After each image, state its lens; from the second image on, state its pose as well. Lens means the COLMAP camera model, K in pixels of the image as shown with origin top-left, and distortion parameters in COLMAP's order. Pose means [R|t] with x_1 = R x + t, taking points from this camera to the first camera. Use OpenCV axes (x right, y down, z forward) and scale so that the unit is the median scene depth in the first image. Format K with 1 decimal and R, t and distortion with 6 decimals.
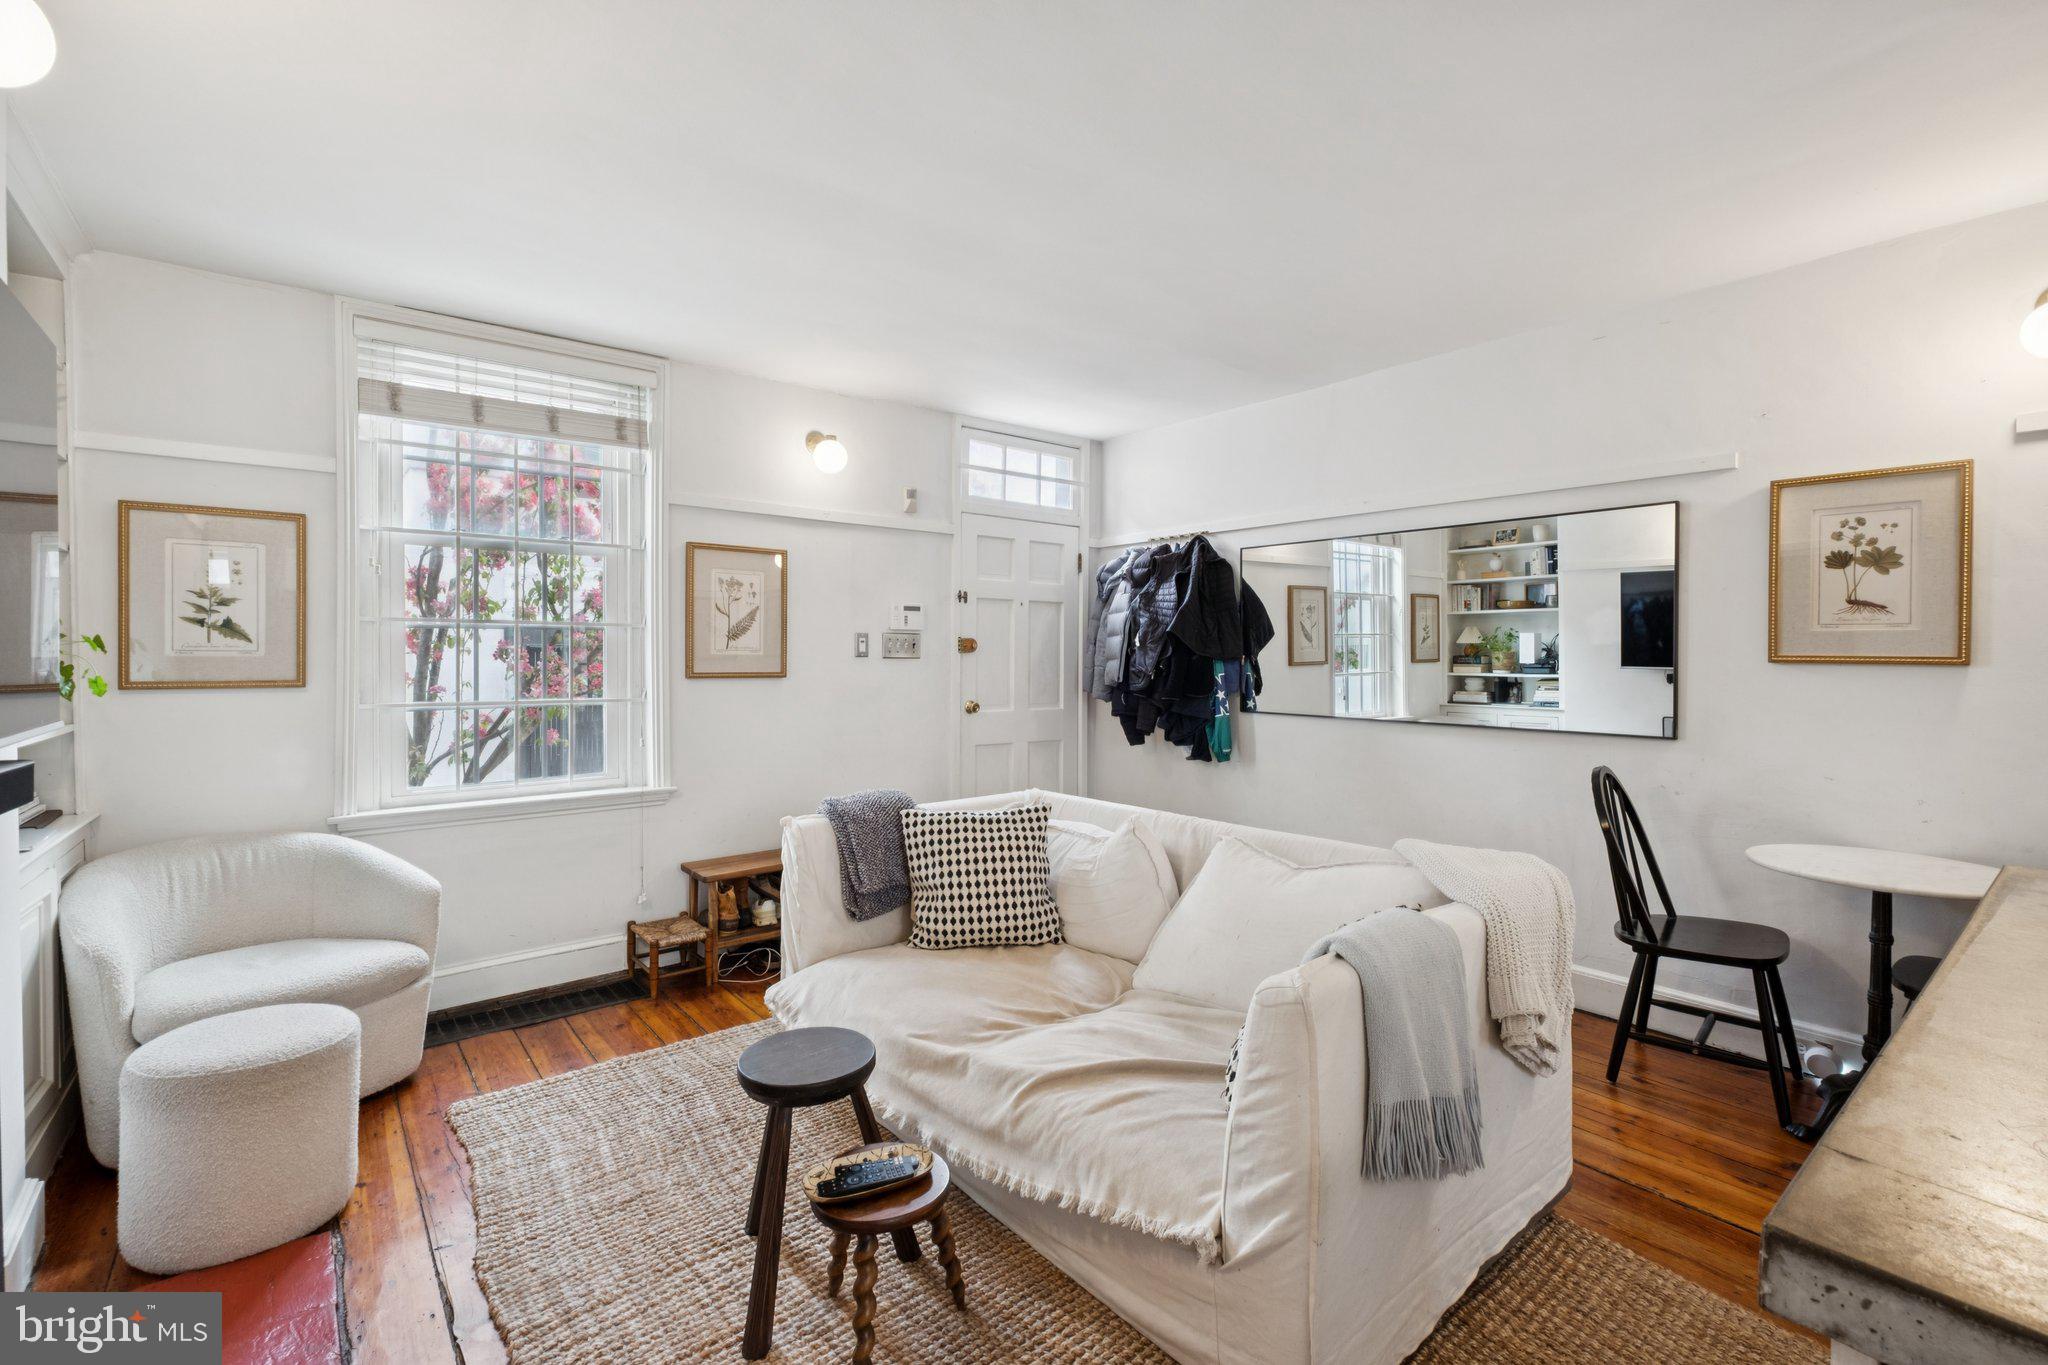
lens RADIAL K [[902.7, 0, 1023.3], [0, 902.7, 668.4], [0, 0, 1]] dist [0.000887, 0.000024]
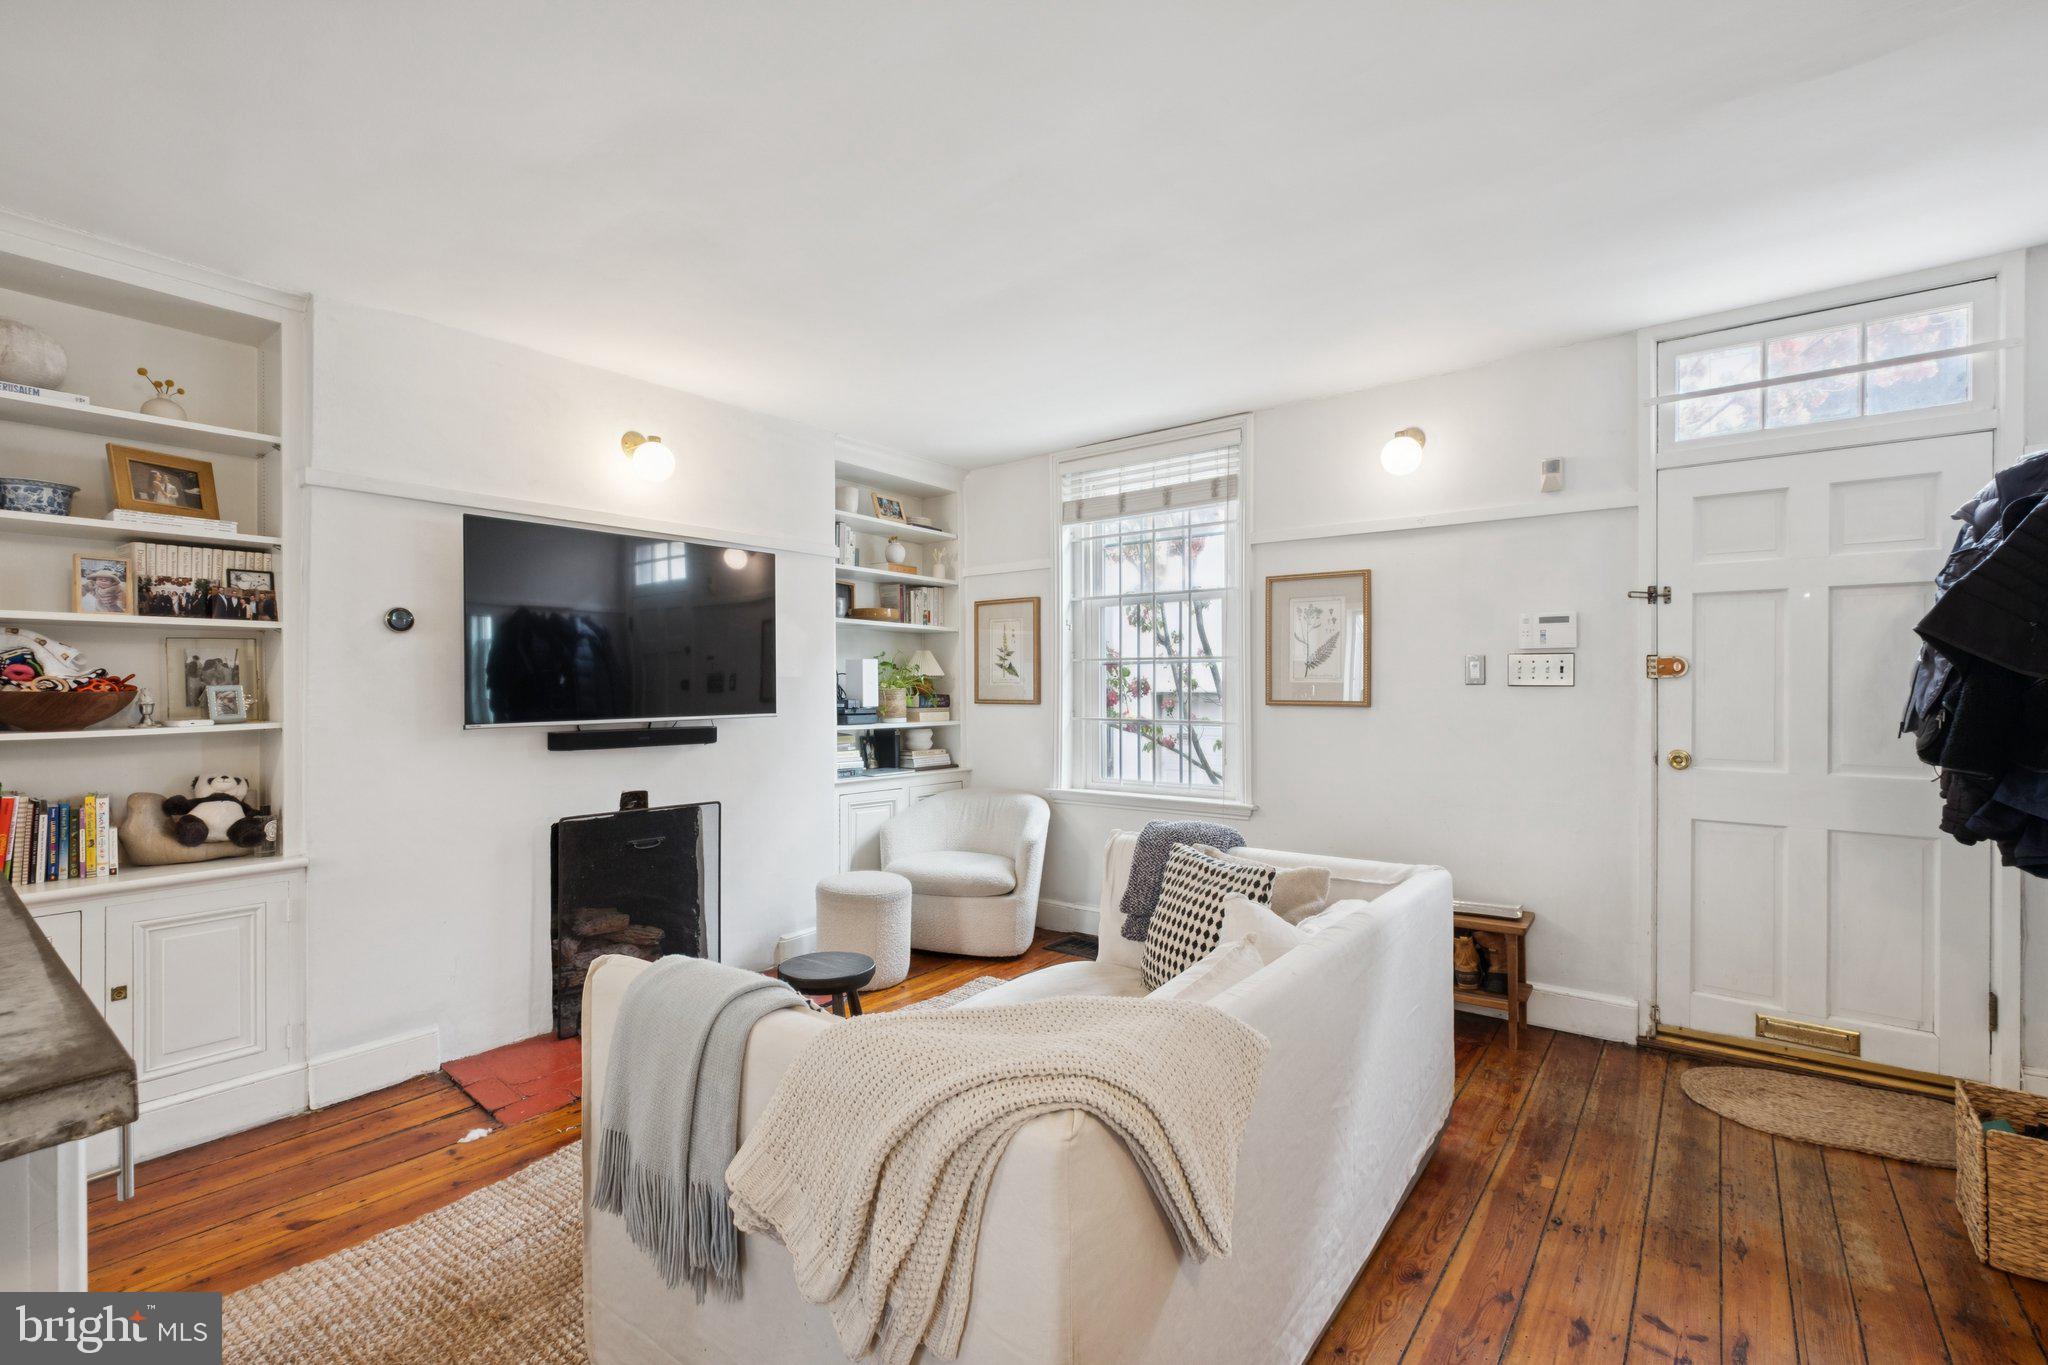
lens RADIAL K [[902.7, 0, 1019.2], [0, 902.7, 677.0], [0, 0, 1]] dist [0.000887, 0.000024]
pose [[0.228037, -0.007406, -0.973624, 0.569678], [-0.008128, 0.999922, -0.009509, -0.009479], [0.973618, 0.010082, 0.227959, 0.455772]]
